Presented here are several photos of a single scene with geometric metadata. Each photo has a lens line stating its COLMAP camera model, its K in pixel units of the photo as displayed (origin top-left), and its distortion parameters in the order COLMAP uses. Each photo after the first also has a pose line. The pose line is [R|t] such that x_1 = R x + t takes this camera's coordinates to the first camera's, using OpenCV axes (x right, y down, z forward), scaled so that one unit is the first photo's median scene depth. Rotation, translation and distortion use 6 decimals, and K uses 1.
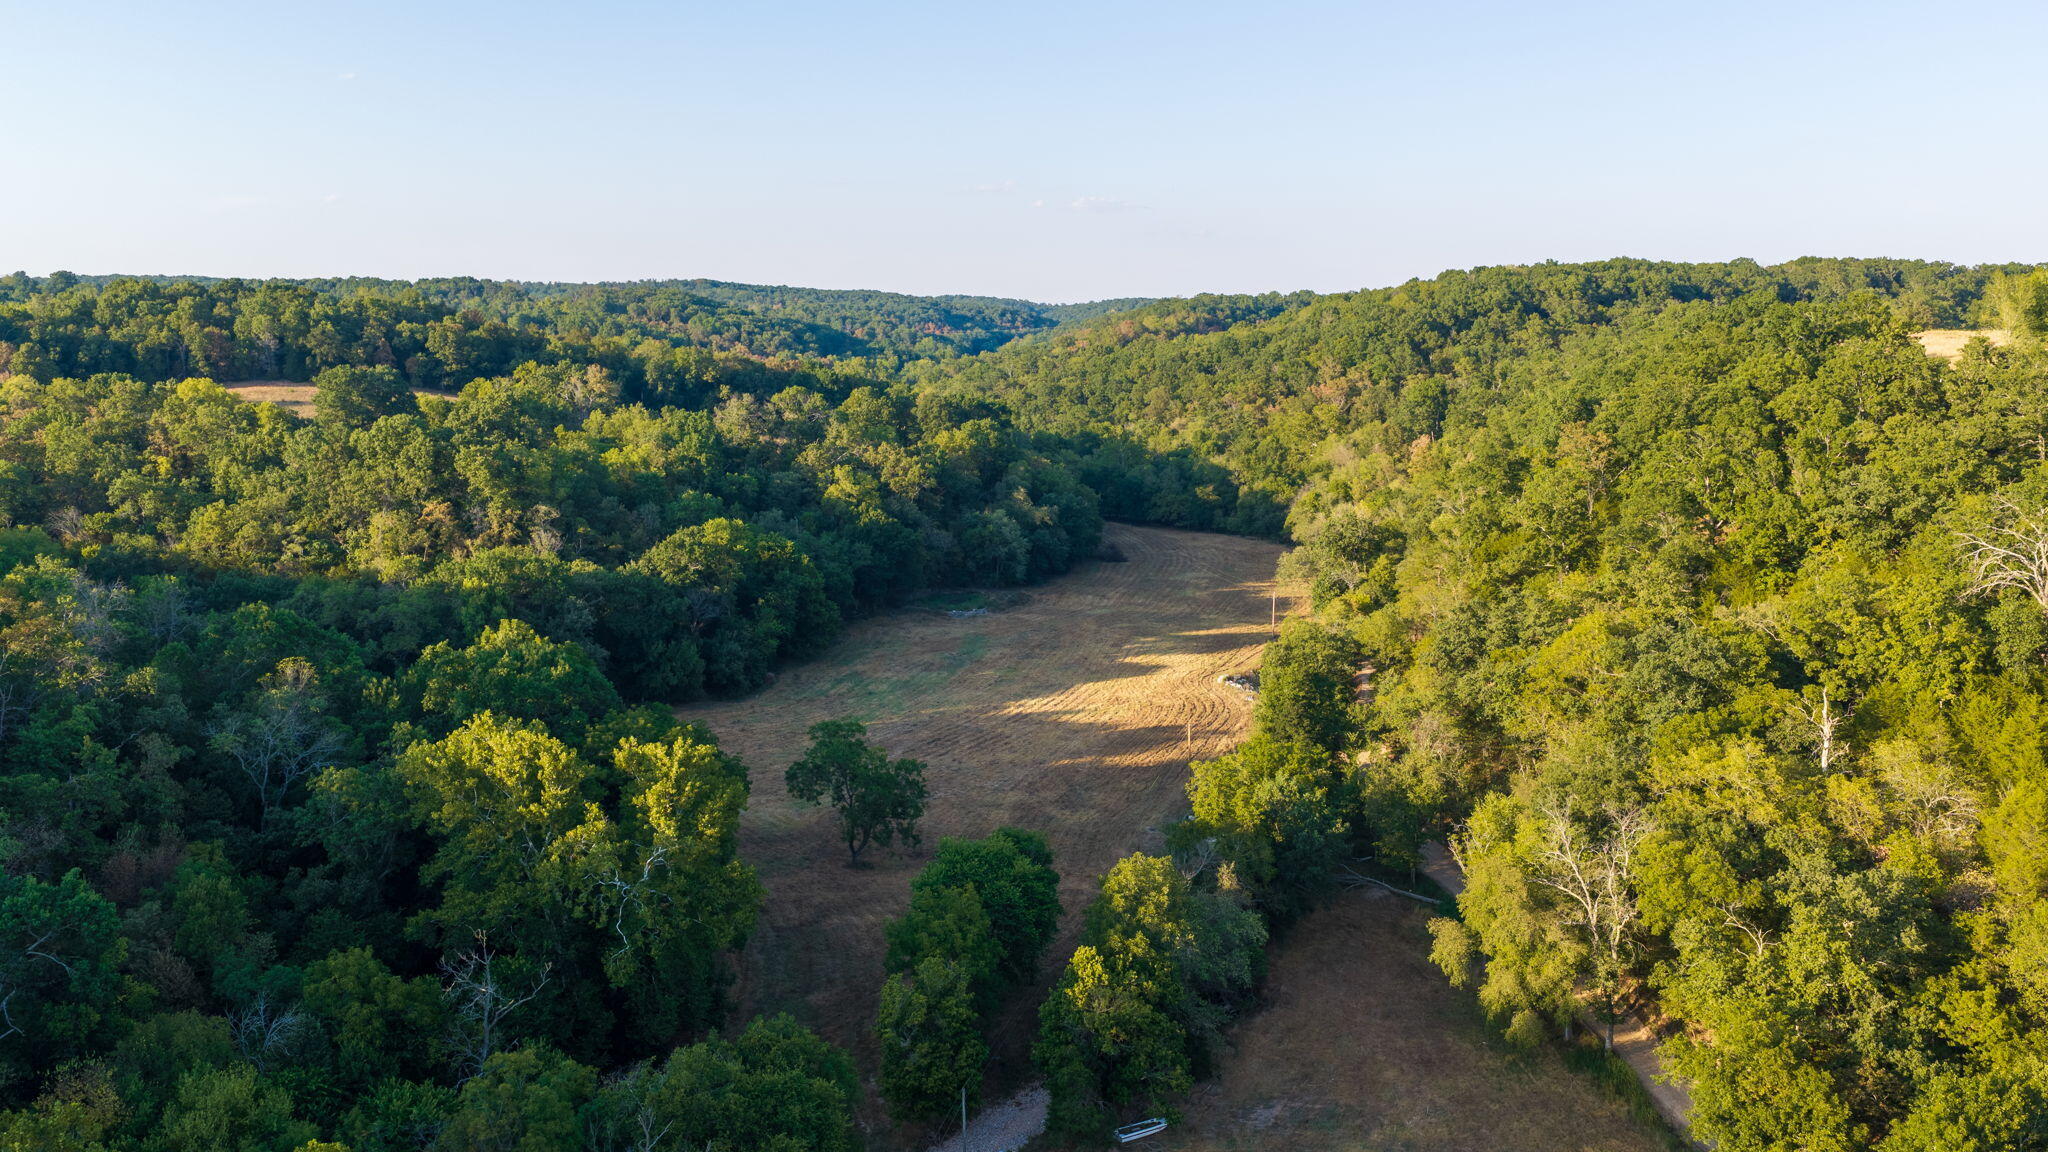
lens RADIAL K [[1698.6, 0, 1032.7], [0, 1698.6, 570.7], [0, 0, 1]] dist [0.027497, -0.060117]
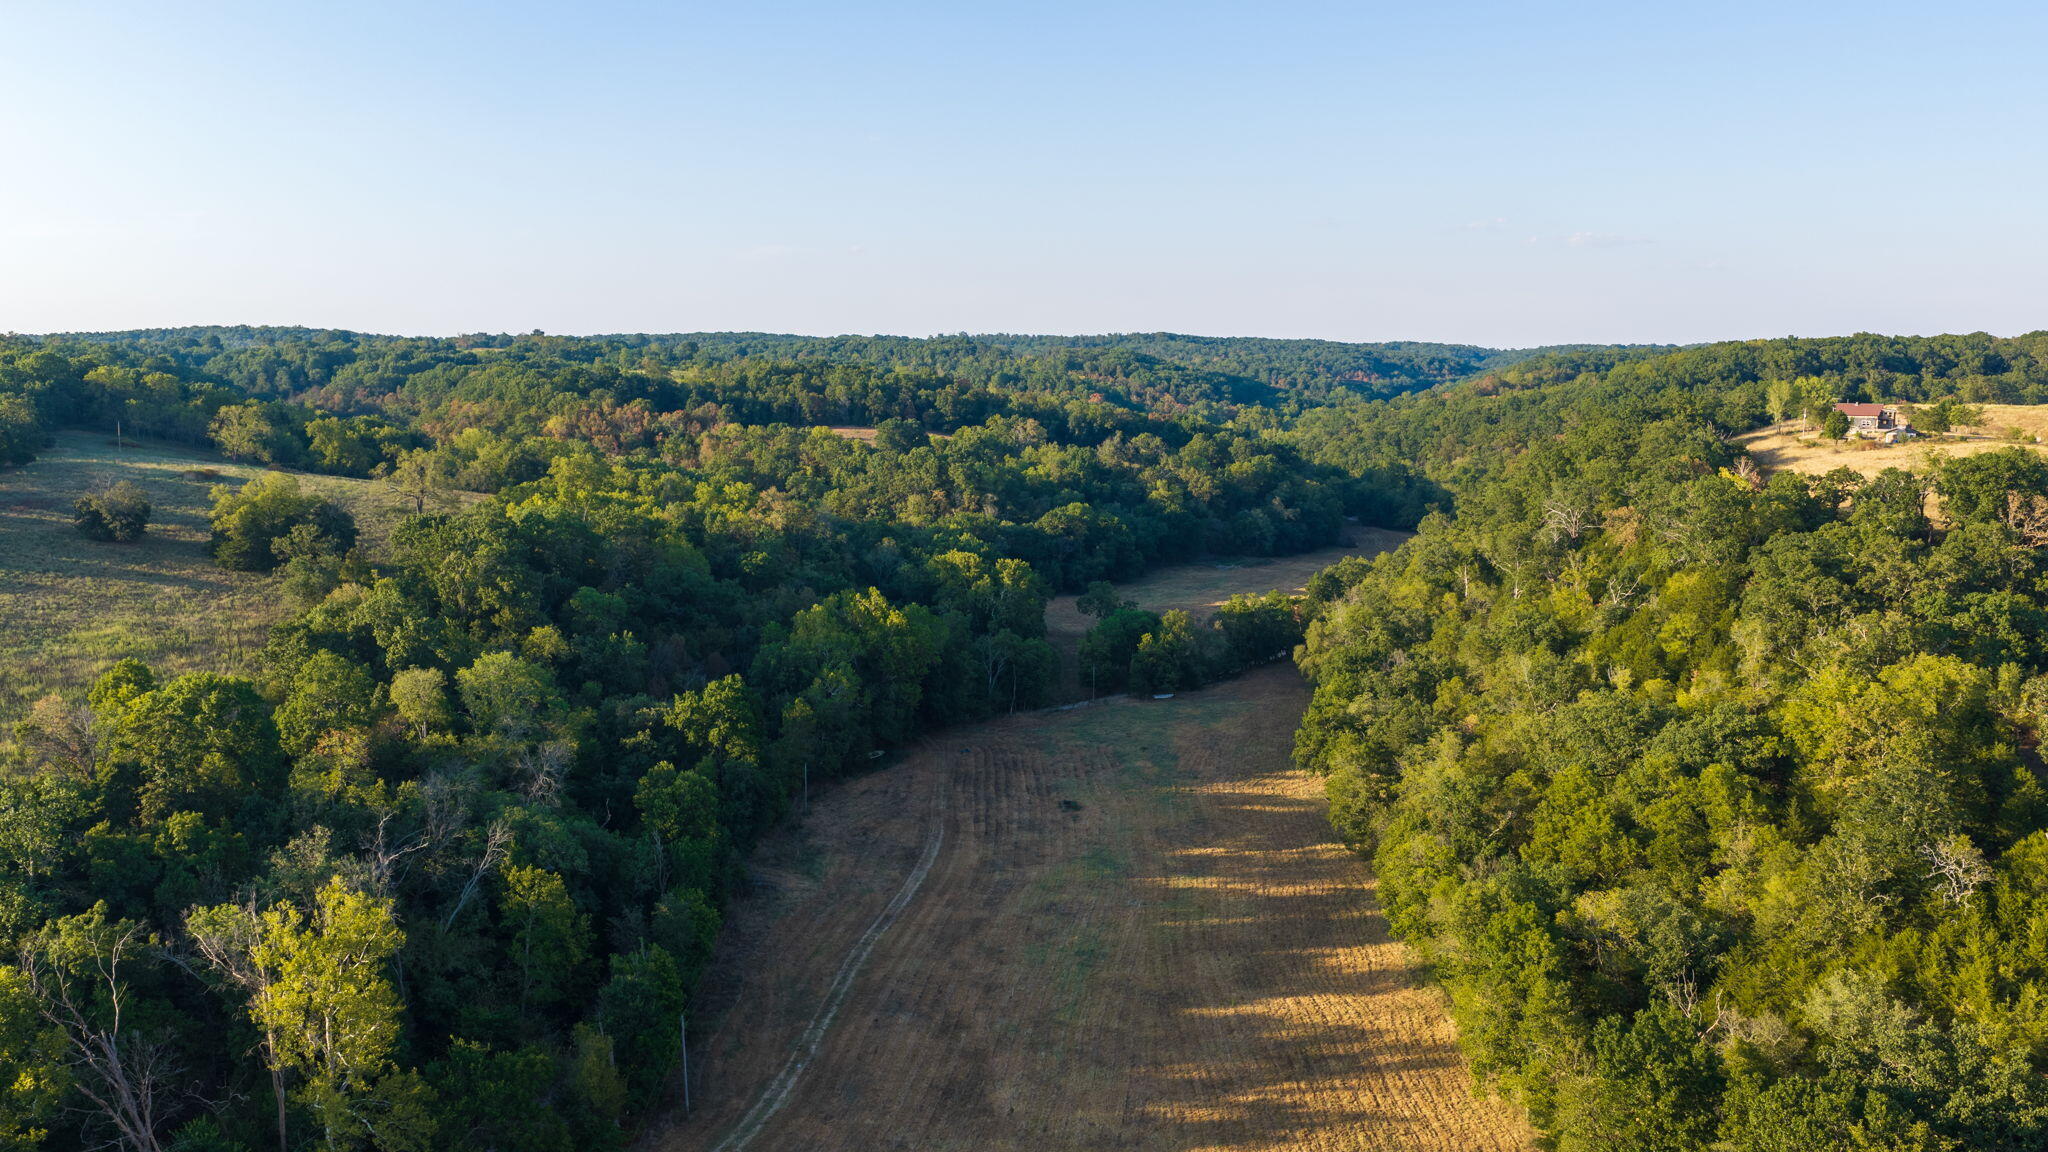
lens RADIAL K [[1698.6, 0, 1029.8], [0, 1698.6, 575.1], [0, 0, 1]] dist [0.027497, -0.060117]
pose [[0.960933, 0.034526, -0.274618, 0.174903], [-0.039932, 0.999103, -0.014119, 0.047623], [0.273884, 0.024533, 0.961450, -0.510772]]
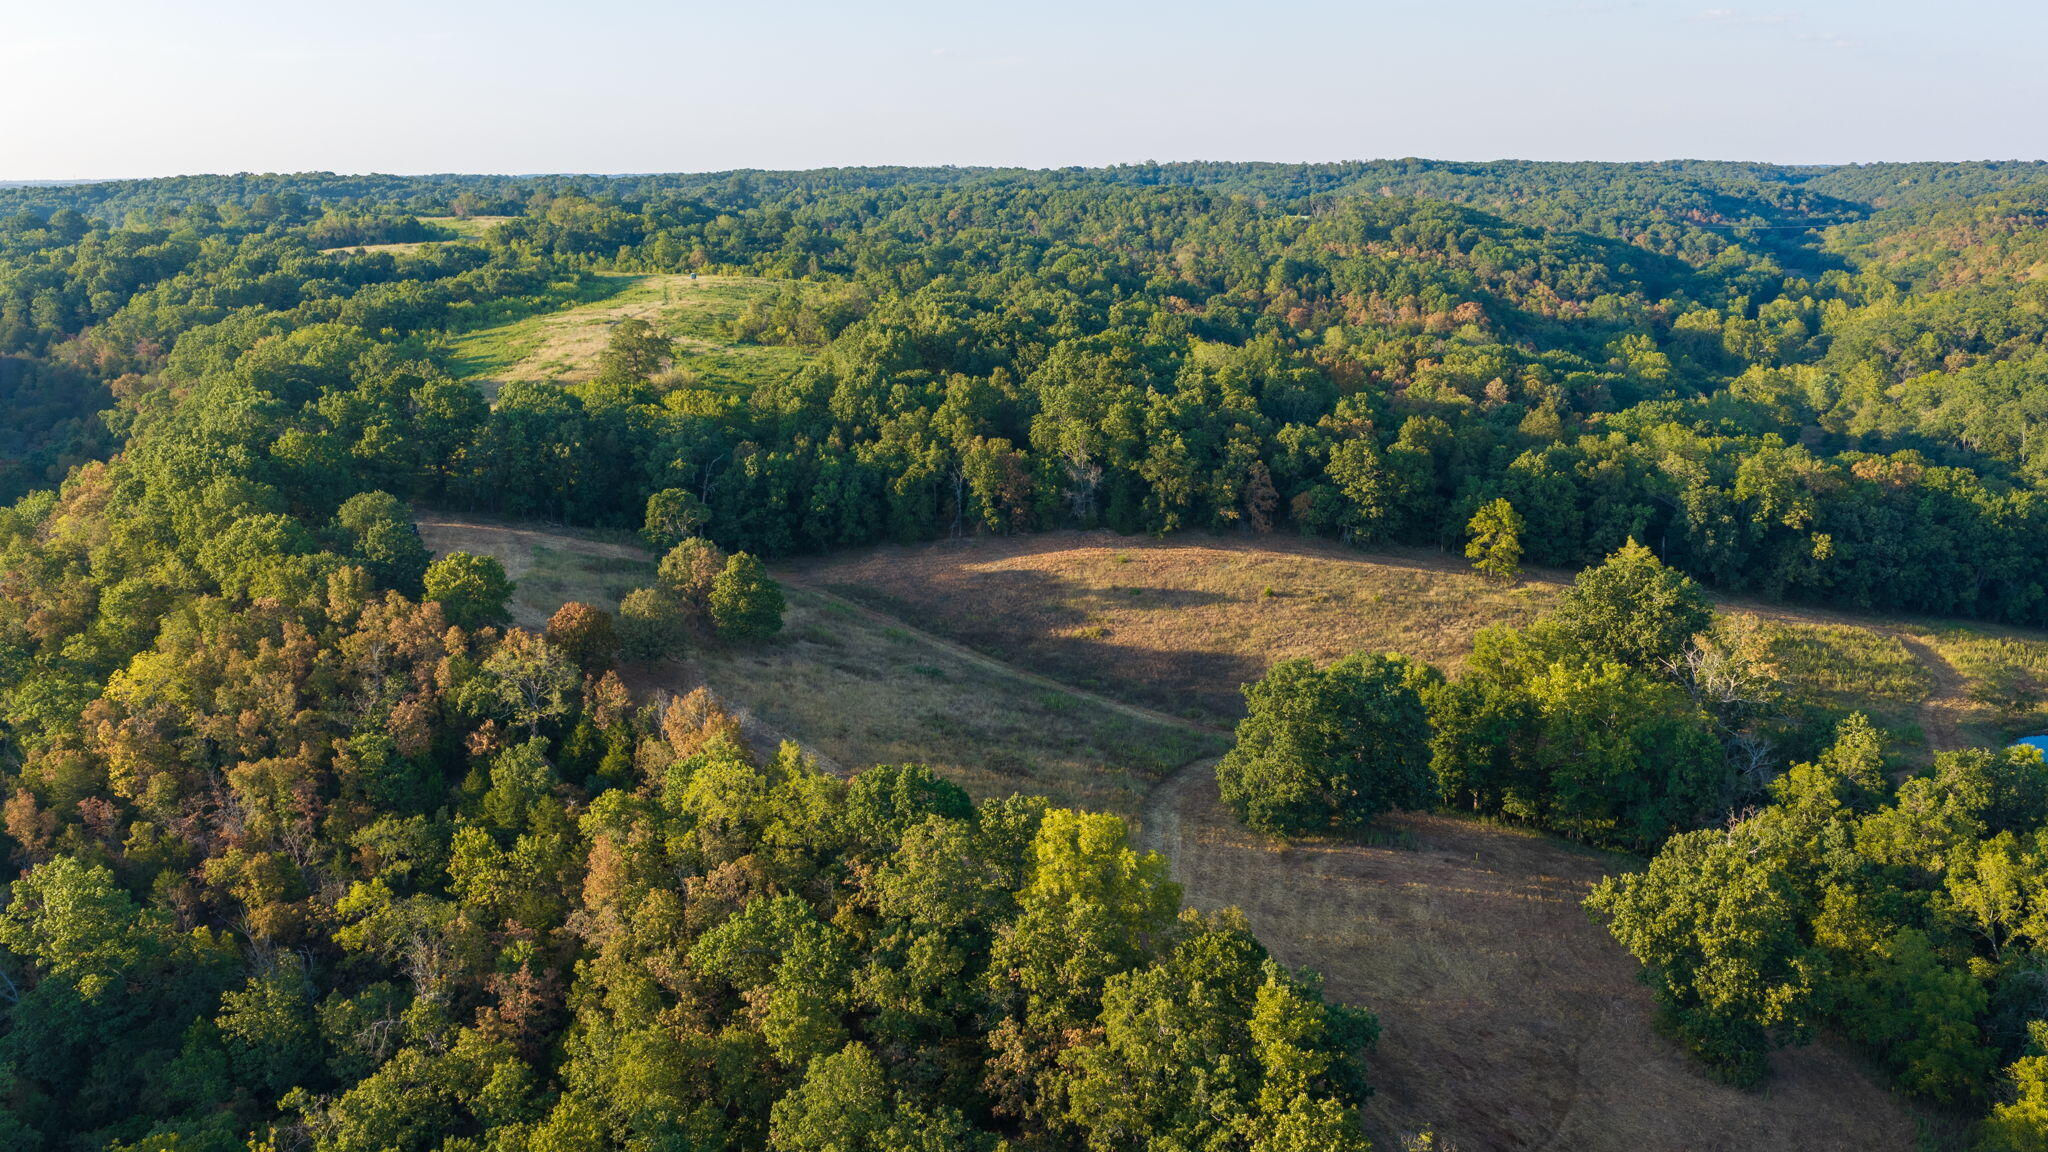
lens RADIAL K [[1698.6, 0, 1030.6], [0, 1698.6, 575.3], [0, 0, 1]] dist [0.027497, -0.060117]
pose [[0.933669, 0.069126, -0.351403, -0.241434], [-0.037638, 0.994701, 0.095669, -0.148819], [0.356154, -0.076097, 0.931324, 0.406906]]
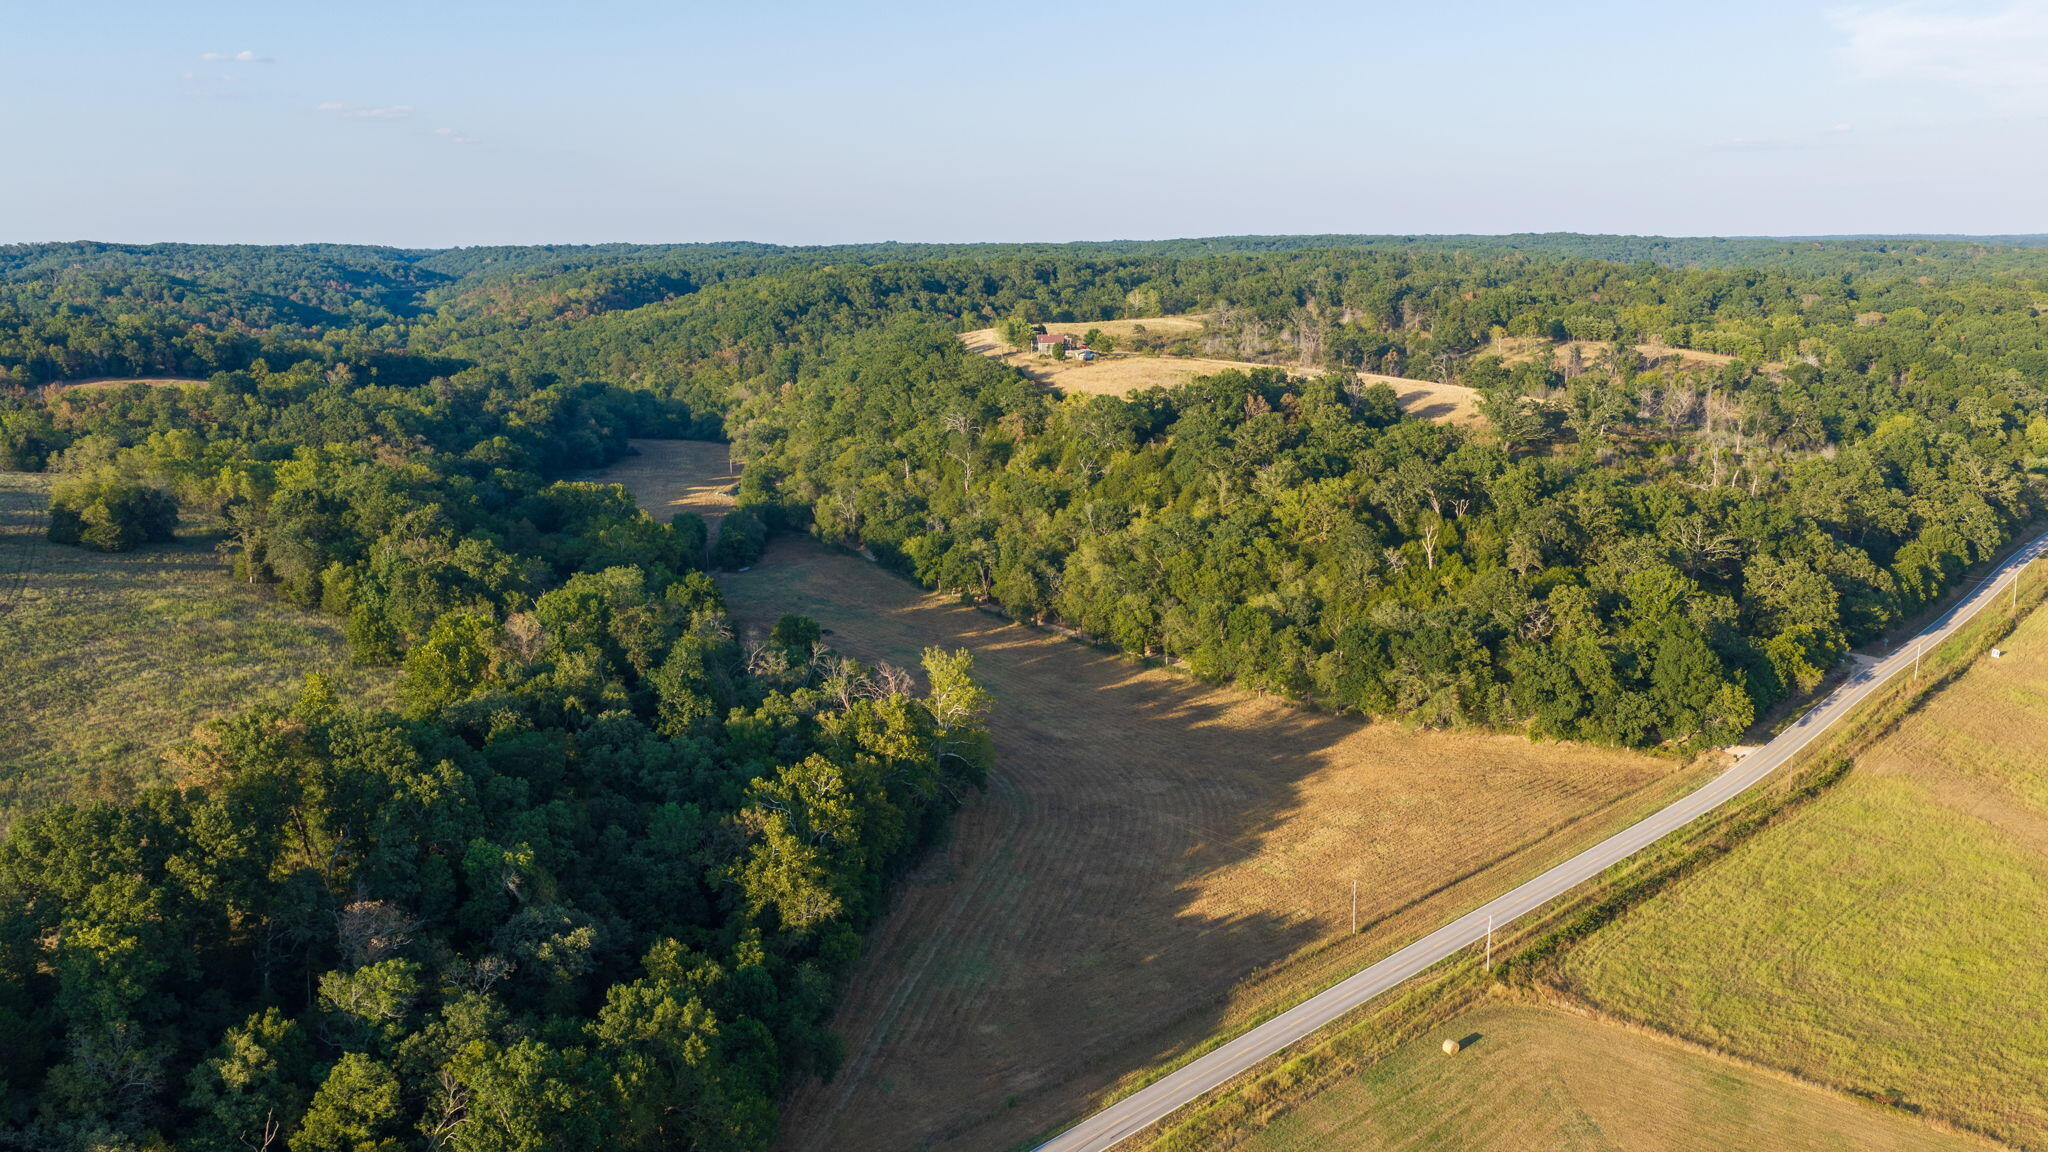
lens RADIAL K [[1698.6, 0, 1032.2], [0, 1698.6, 577.8], [0, 0, 1]] dist [0.027497, -0.060117]
pose [[0.929381, -0.082334, 0.359823, -0.212003], [0.064861, 0.996065, 0.060389, 0.040282], [-0.363379, -0.032786, 0.931064, -0.852070]]
